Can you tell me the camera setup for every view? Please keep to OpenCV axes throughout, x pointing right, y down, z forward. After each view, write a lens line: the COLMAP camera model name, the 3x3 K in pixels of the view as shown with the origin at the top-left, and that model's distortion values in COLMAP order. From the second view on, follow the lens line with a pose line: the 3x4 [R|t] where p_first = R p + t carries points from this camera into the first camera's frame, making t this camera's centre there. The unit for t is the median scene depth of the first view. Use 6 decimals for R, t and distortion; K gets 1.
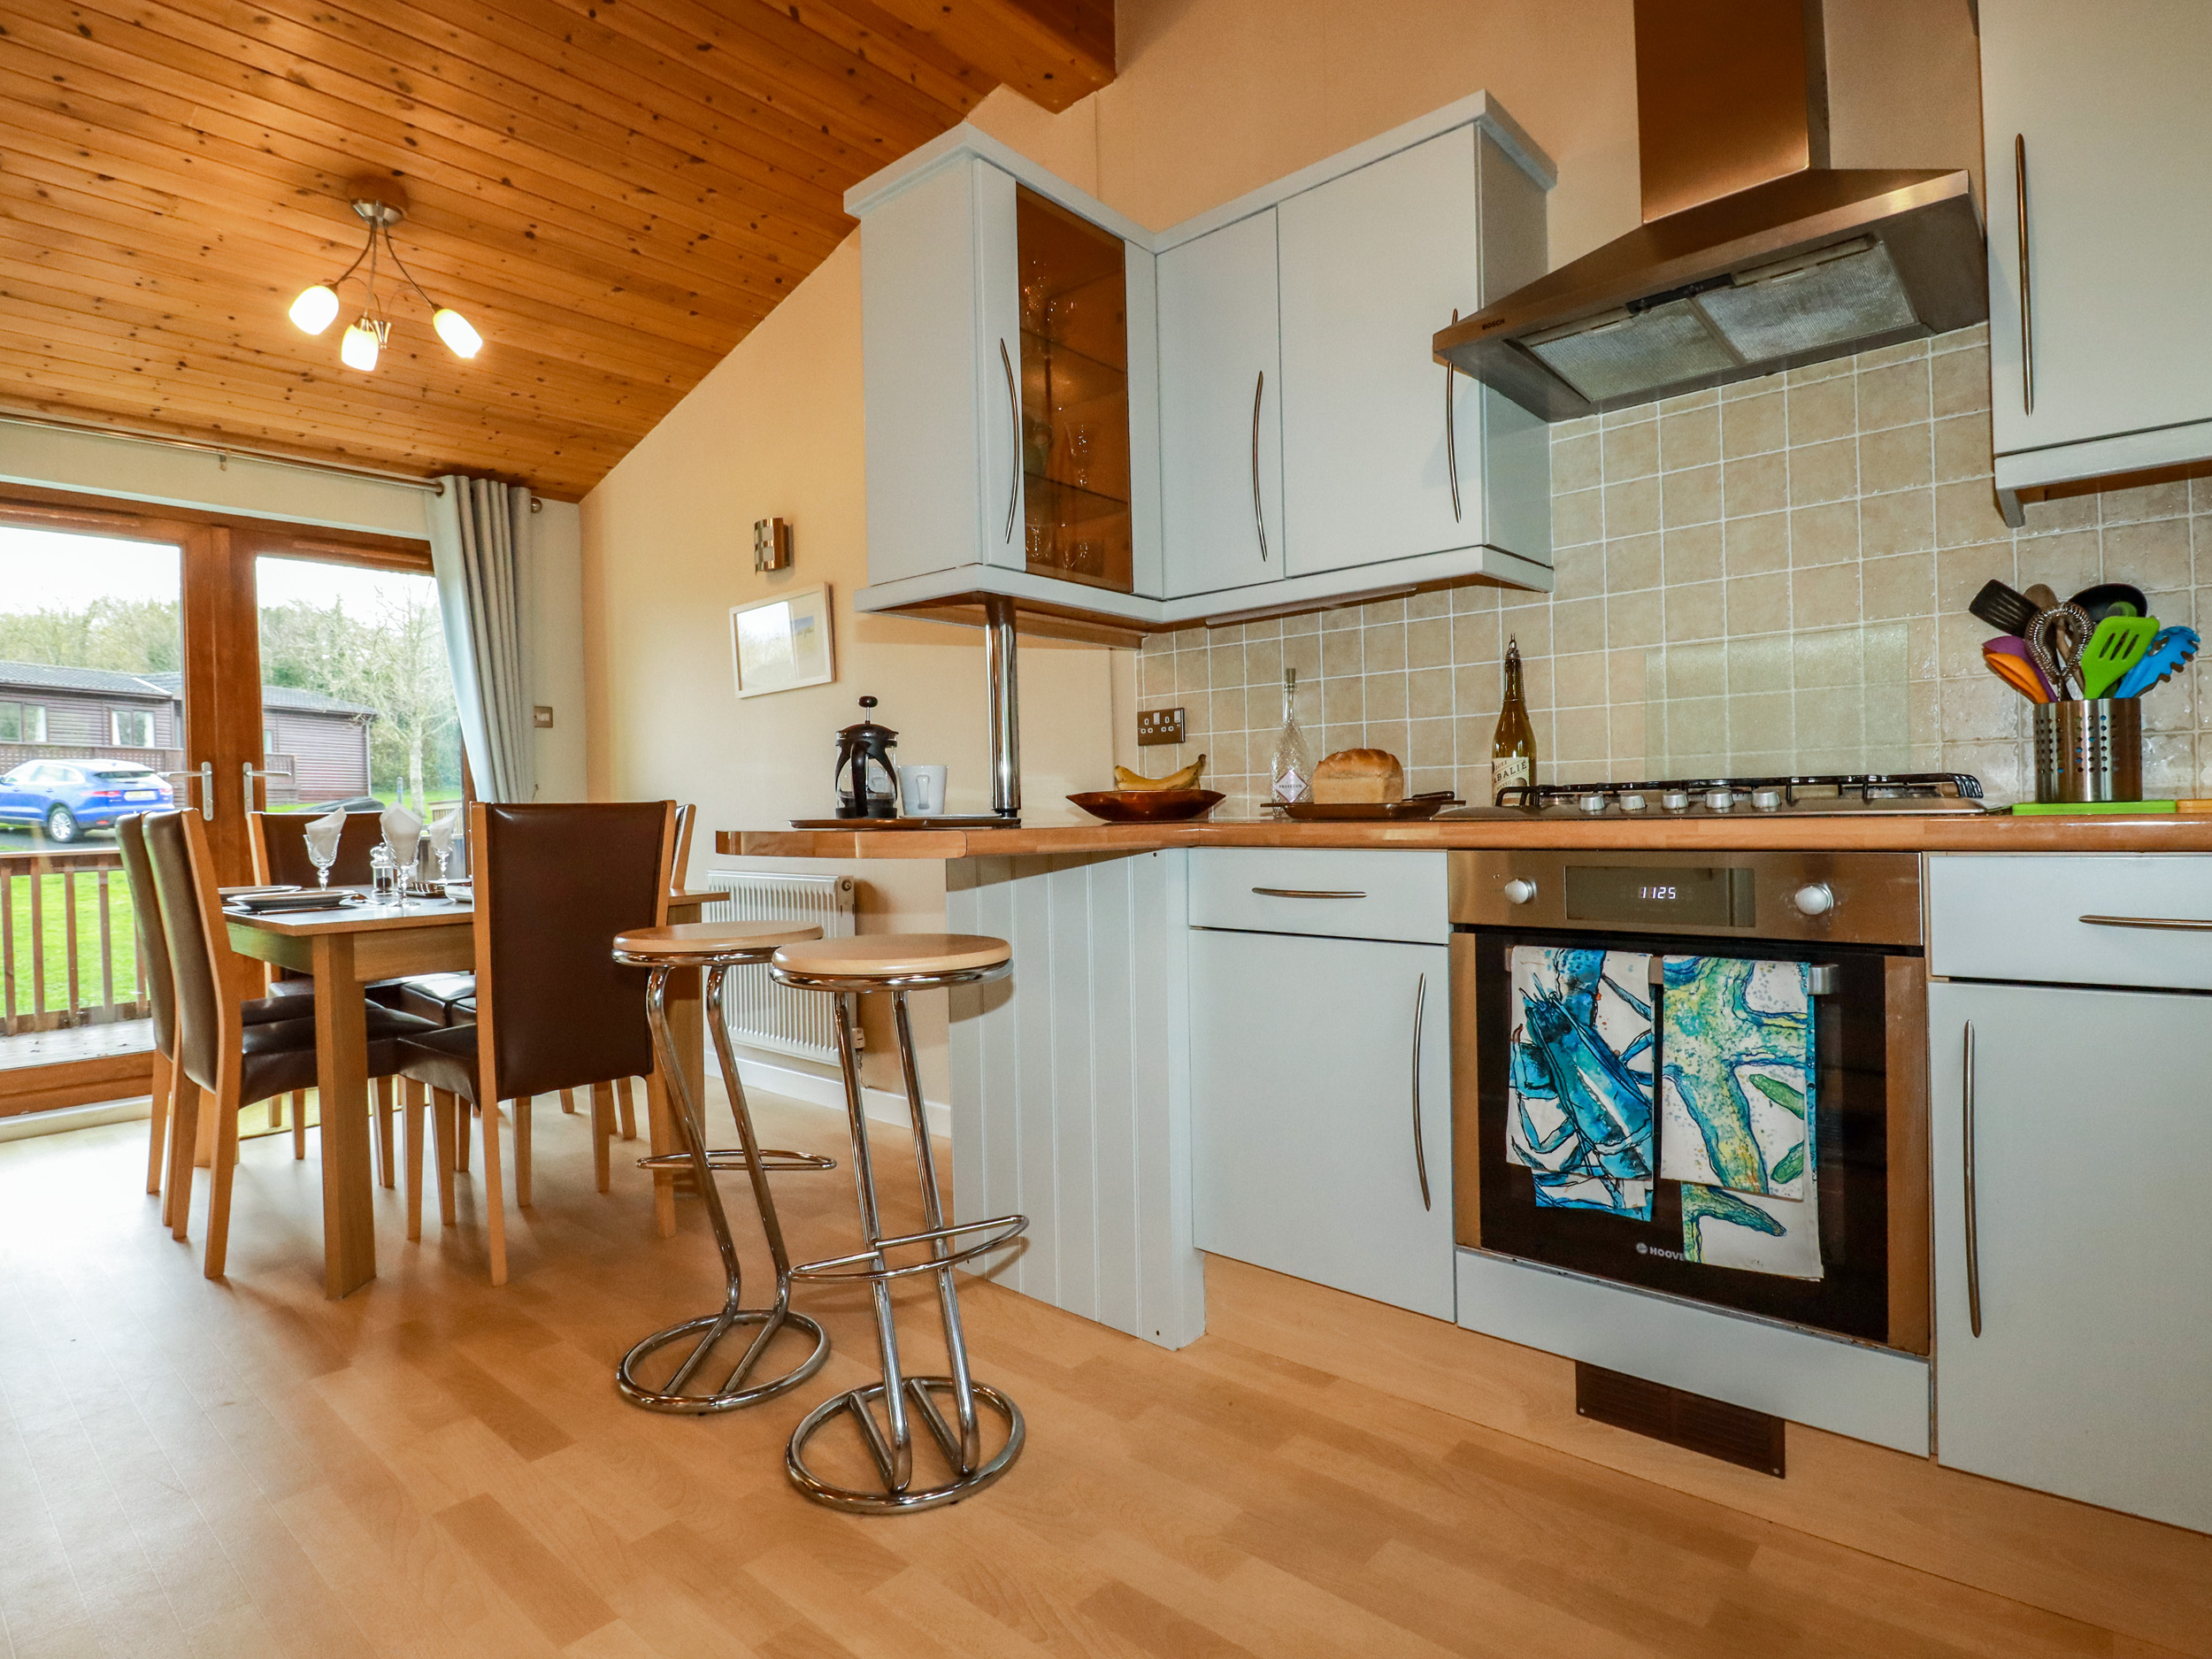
lens RADIAL K [[1178.4, 0, 1114.9], [0, 1178.4, 823.7], [0, 0, 1]] dist [0.004751, -0.014426]
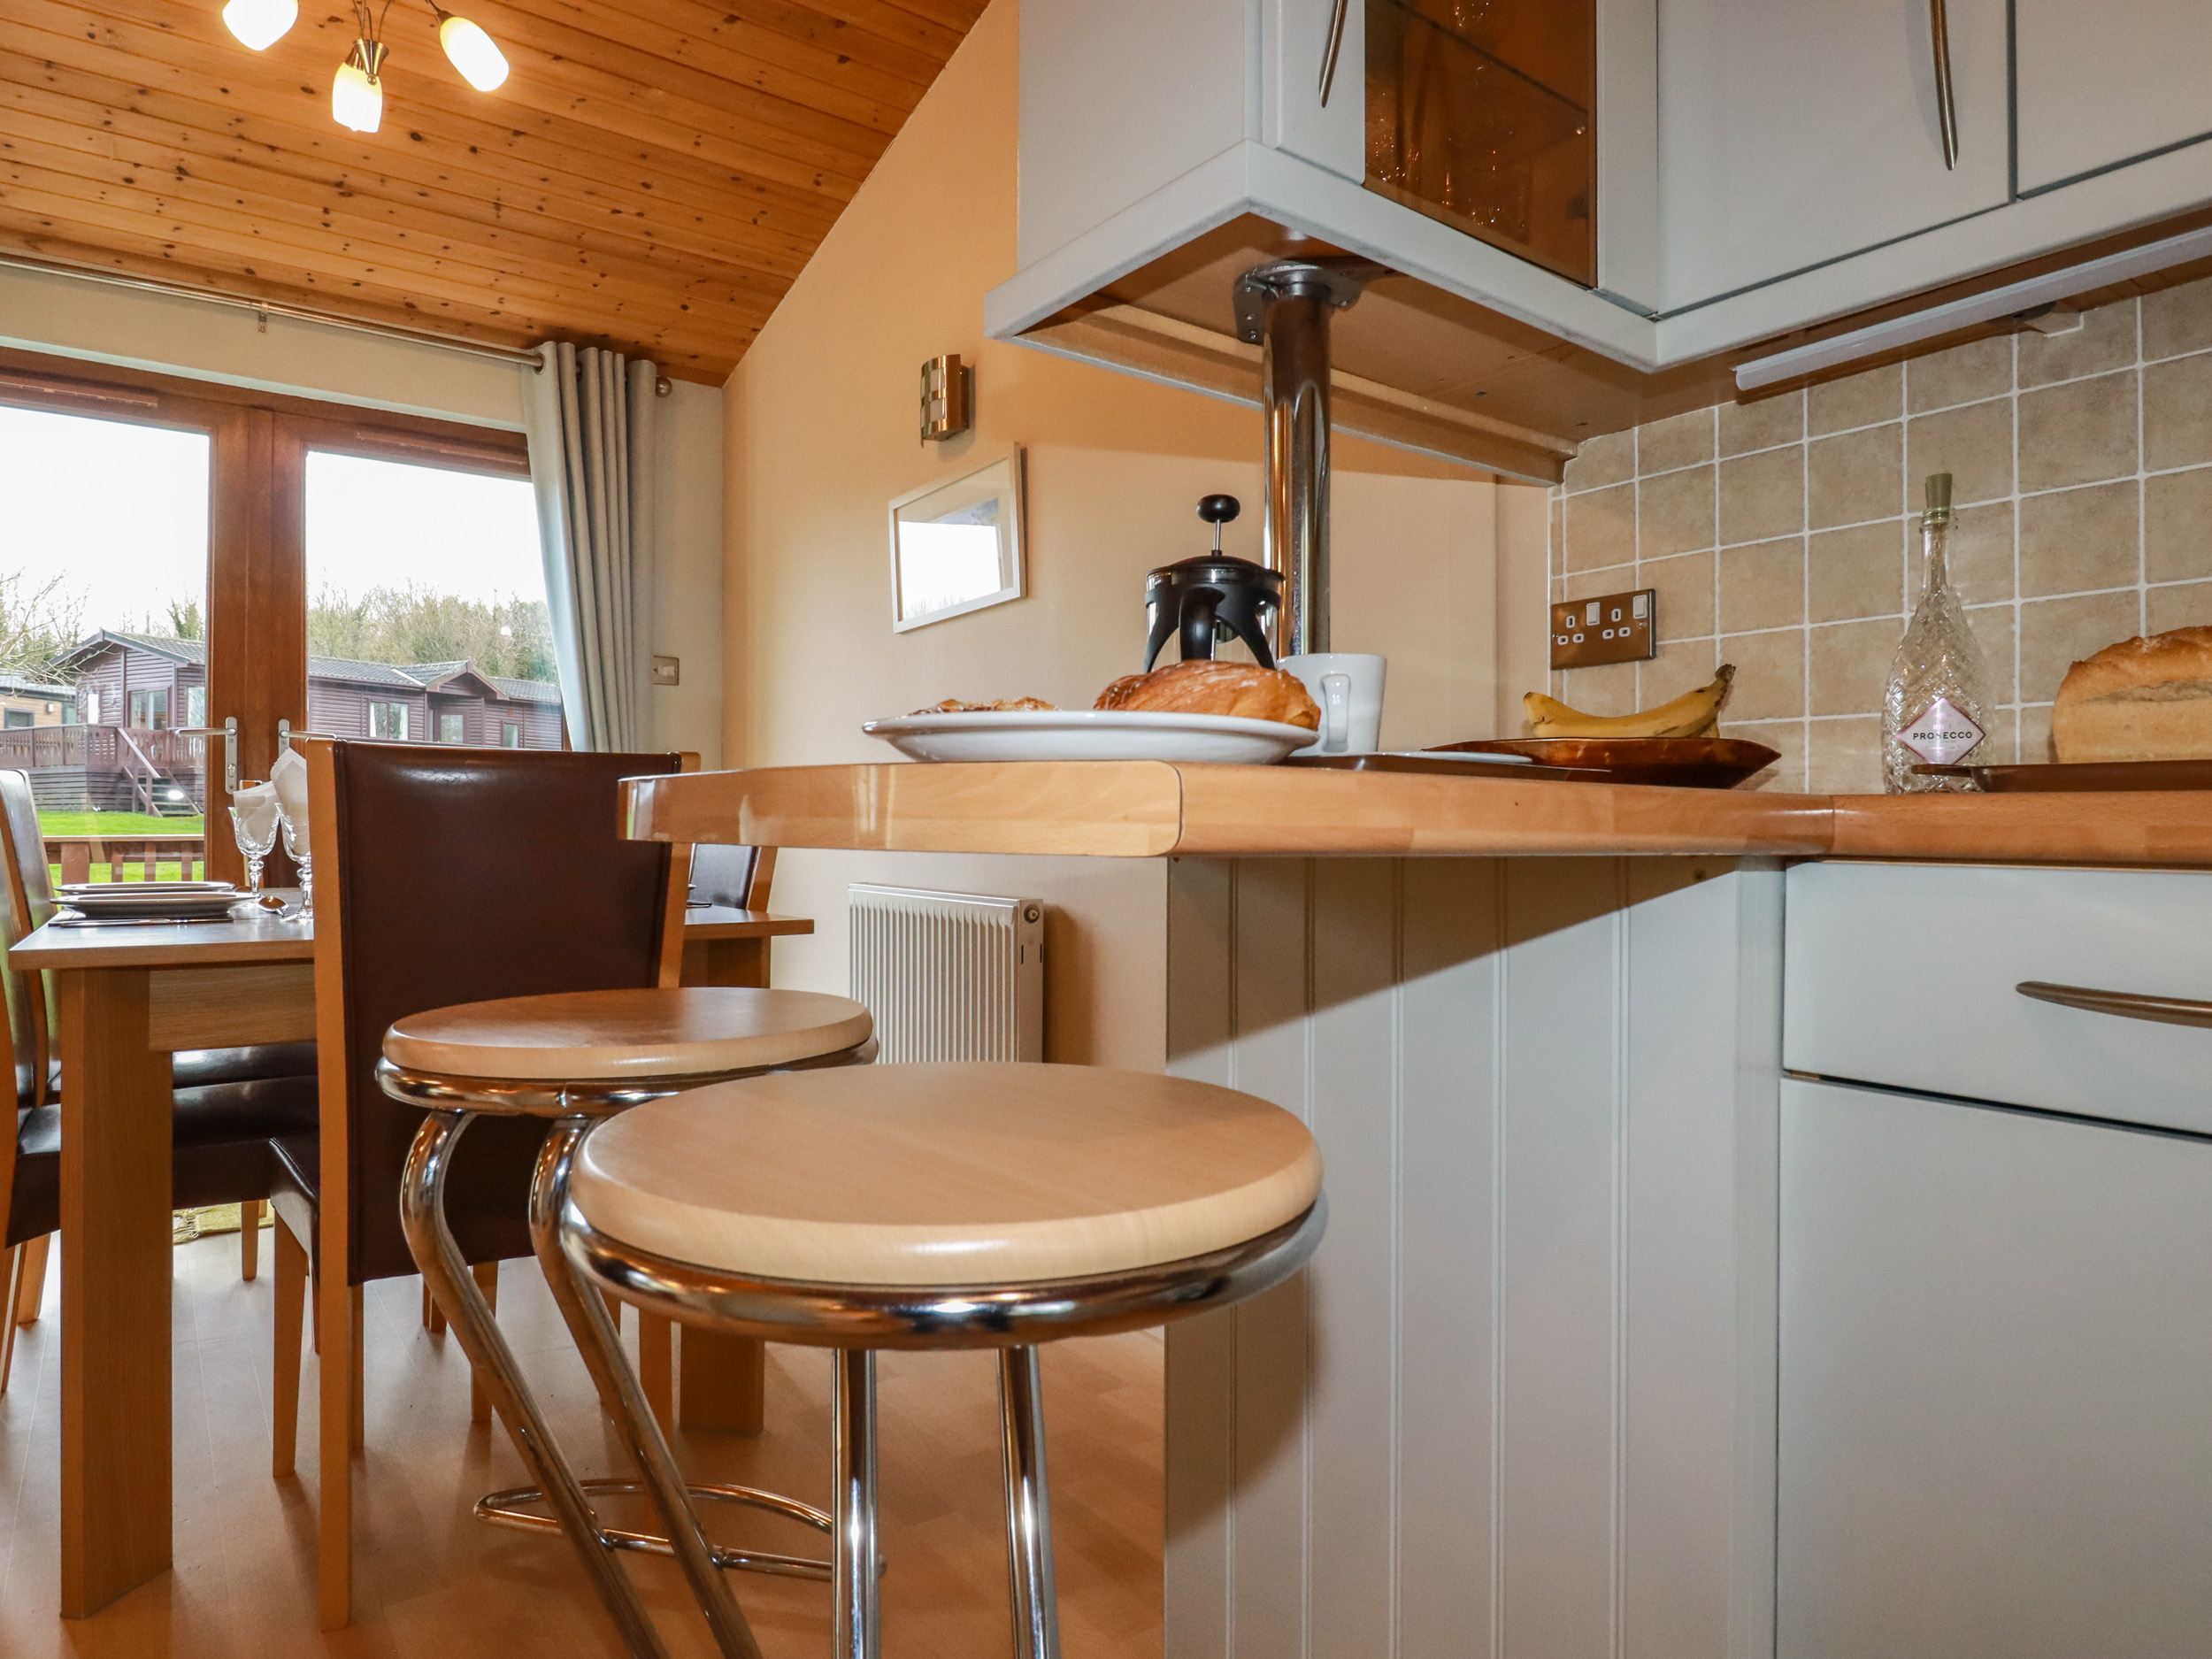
lens RADIAL K [[1339.9, 0, 1106.0], [0, 1339.9, 829.5], [0, 0, 1]] dist [-0.006168, -0.001795]
pose [[0.975310, 0.027408, -0.219131, -0.029739], [-0.030004, 0.999513, -0.008527, 0.011157], [0.218790, 0.014891, 0.975658, 0.286700]]
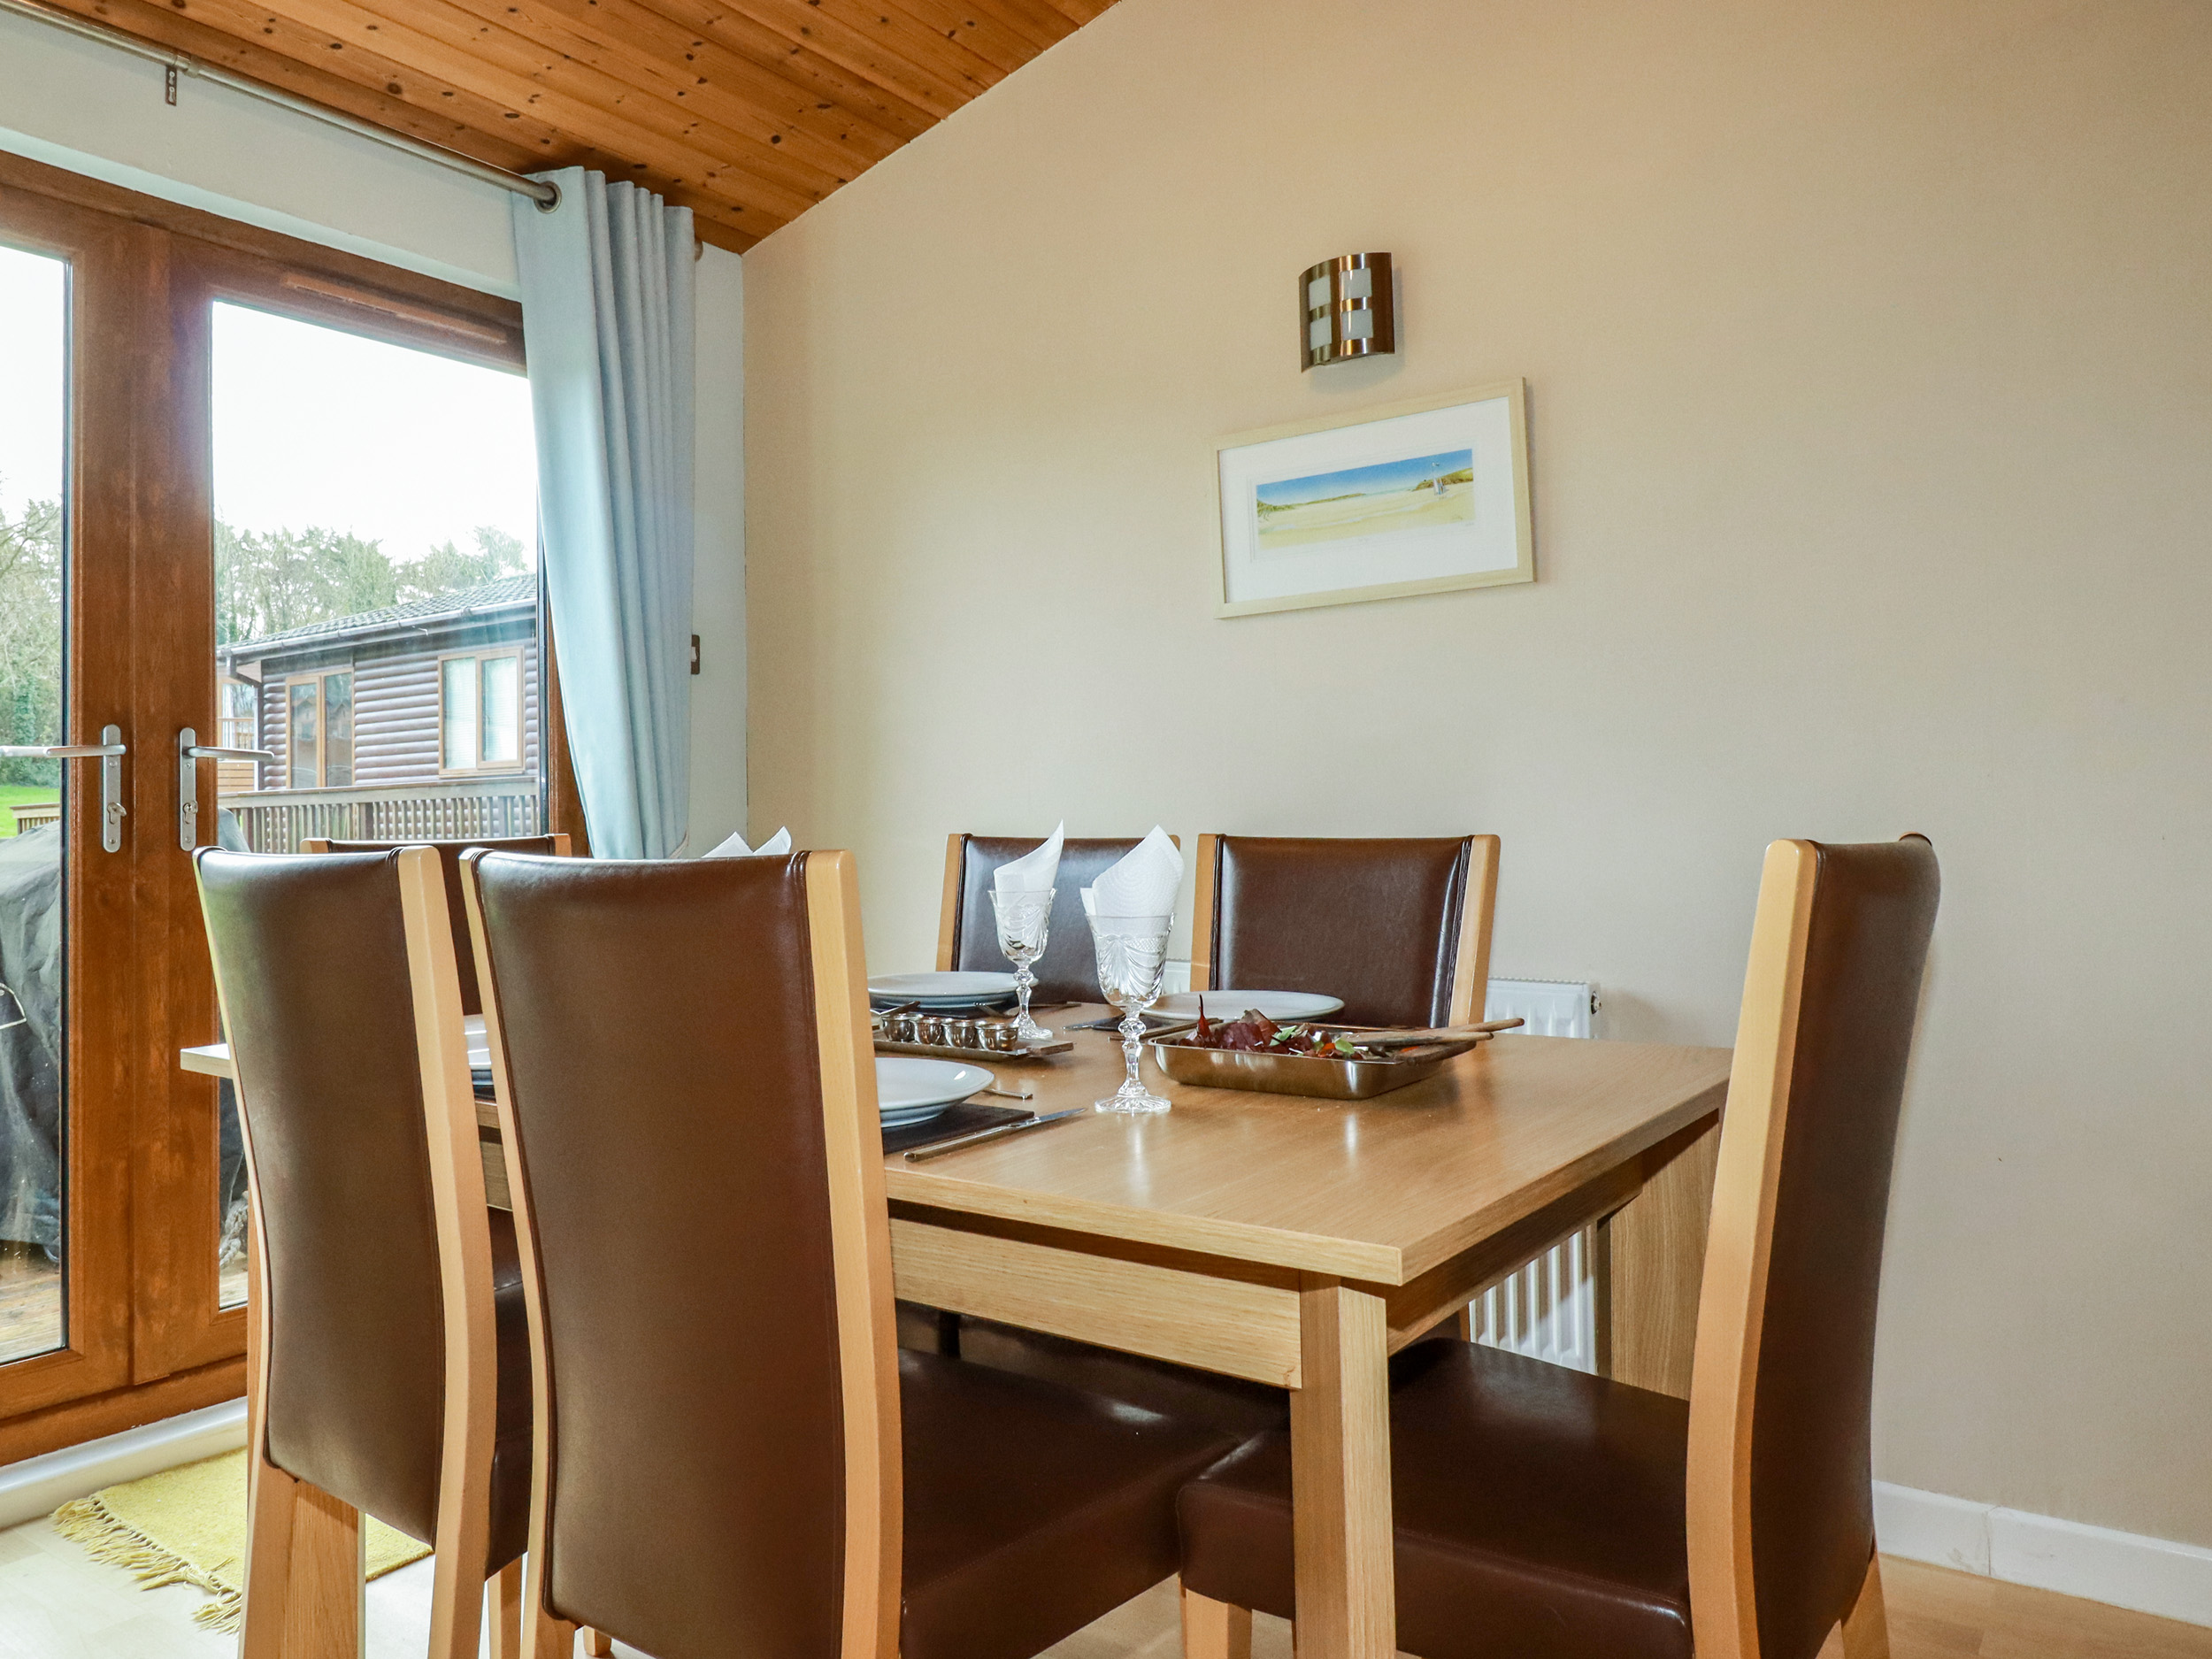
lens RADIAL K [[1633.6, 0, 1100.6], [0, 1633.6, 794.9], [0, 0, 1]] dist [-0.004580, -0.003727]
pose [[0.994851, 0.012396, 0.100584, -0.459976], [-0.008796, 0.999307, -0.036156, -0.005521], [-0.100963, 0.035085, 0.994271, 0.332480]]
